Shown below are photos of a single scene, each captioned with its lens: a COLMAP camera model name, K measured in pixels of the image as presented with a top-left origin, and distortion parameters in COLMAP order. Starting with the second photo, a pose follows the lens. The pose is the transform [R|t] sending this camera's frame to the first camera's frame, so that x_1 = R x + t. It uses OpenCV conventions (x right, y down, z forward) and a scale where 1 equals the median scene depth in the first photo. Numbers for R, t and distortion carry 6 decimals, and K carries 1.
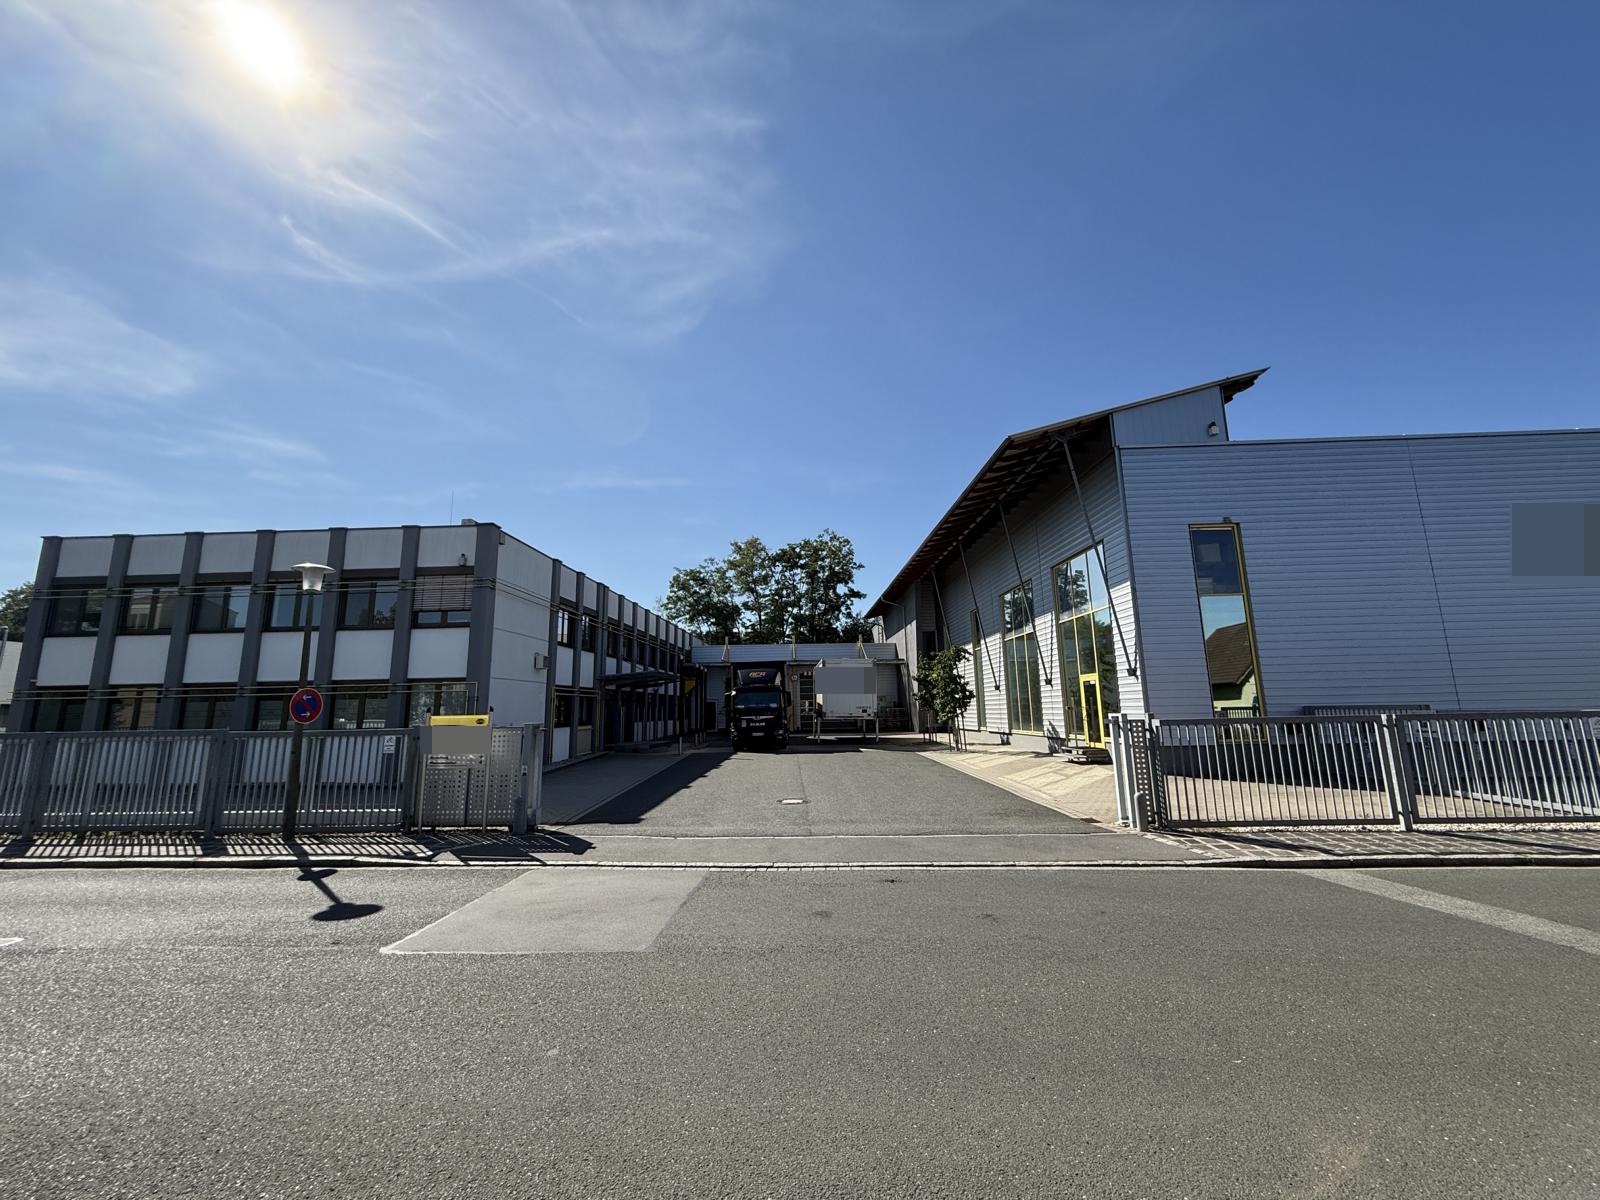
lens RADIAL K [[637.9, 0, 799.9], [0, 637.9, 615.4], [0, 0, 1]] dist [0.003136, -0.001617]
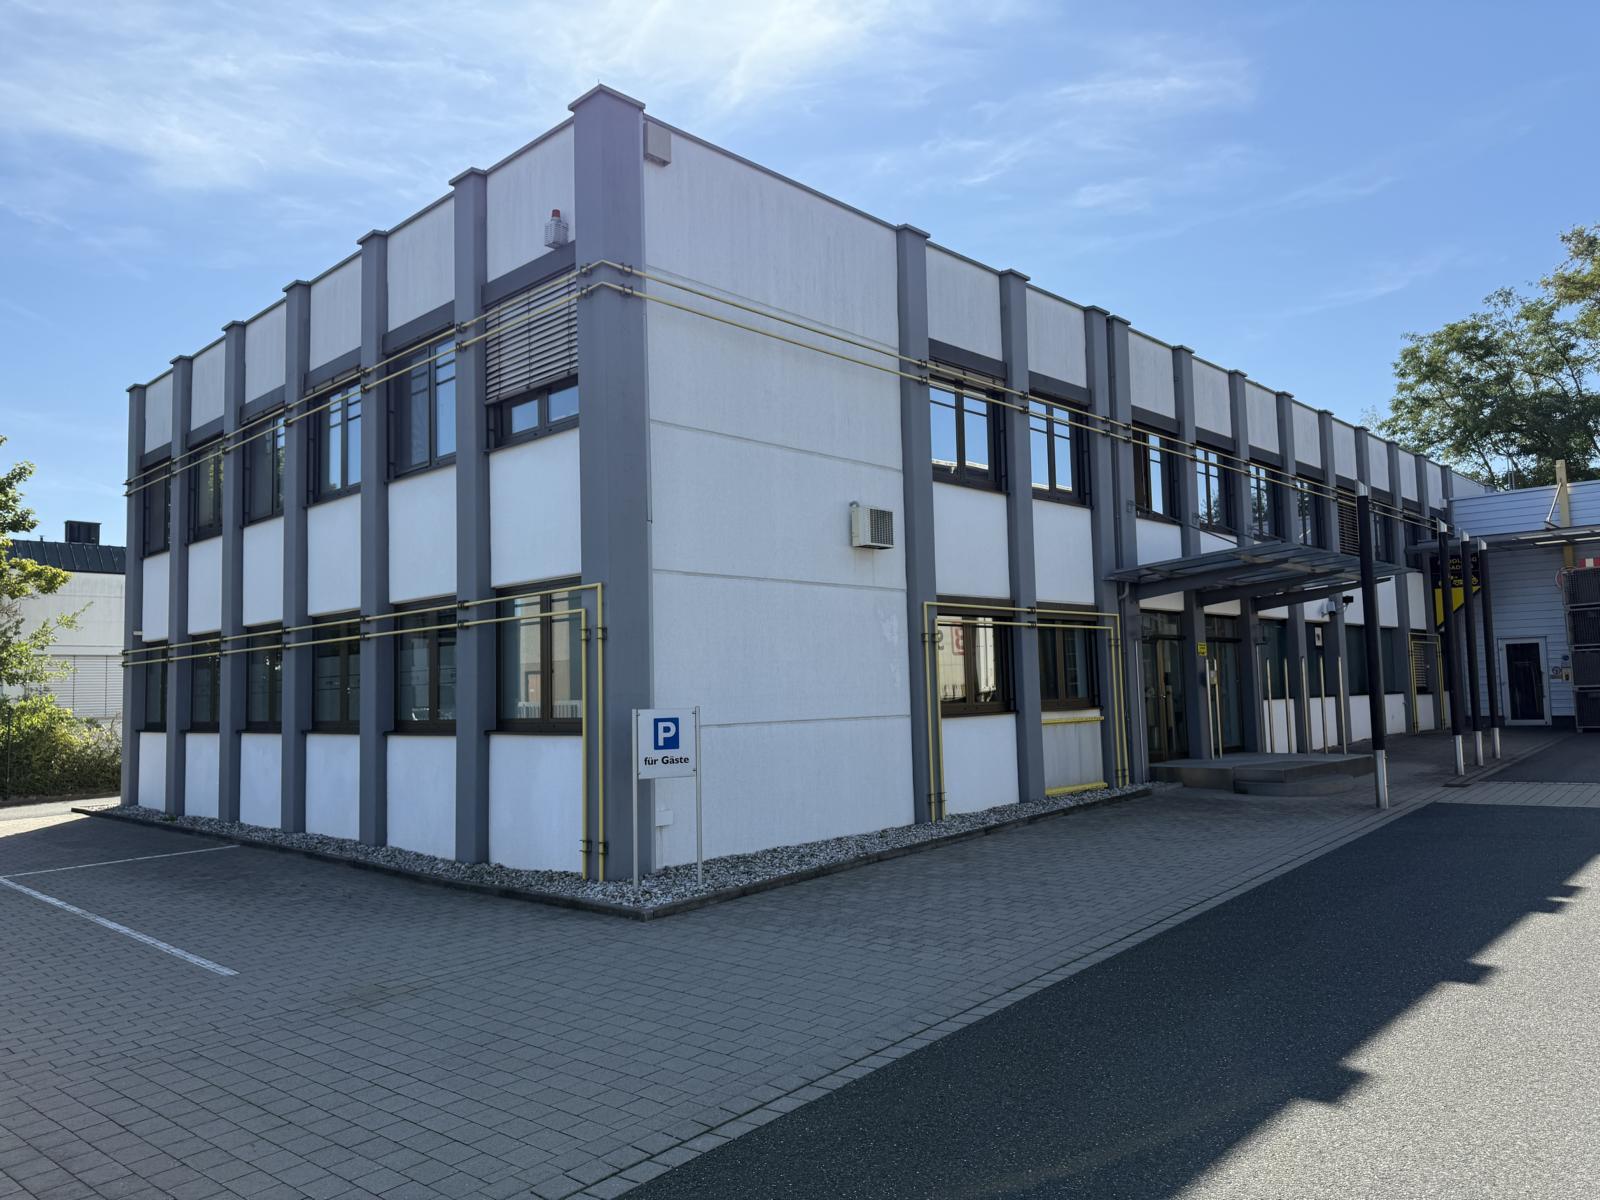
lens RADIAL K [[1125.0, 0, 810.5], [0, 1125.0, 612.8], [0, 0, 1]] dist [0.064015, -0.077952]
pose [[0.754015, -0.050055, -0.654947, -0.014232], [0.109767, 0.992673, 0.050504, 0.030029], [0.647620, -0.109973, 0.753985, 0.186266]]
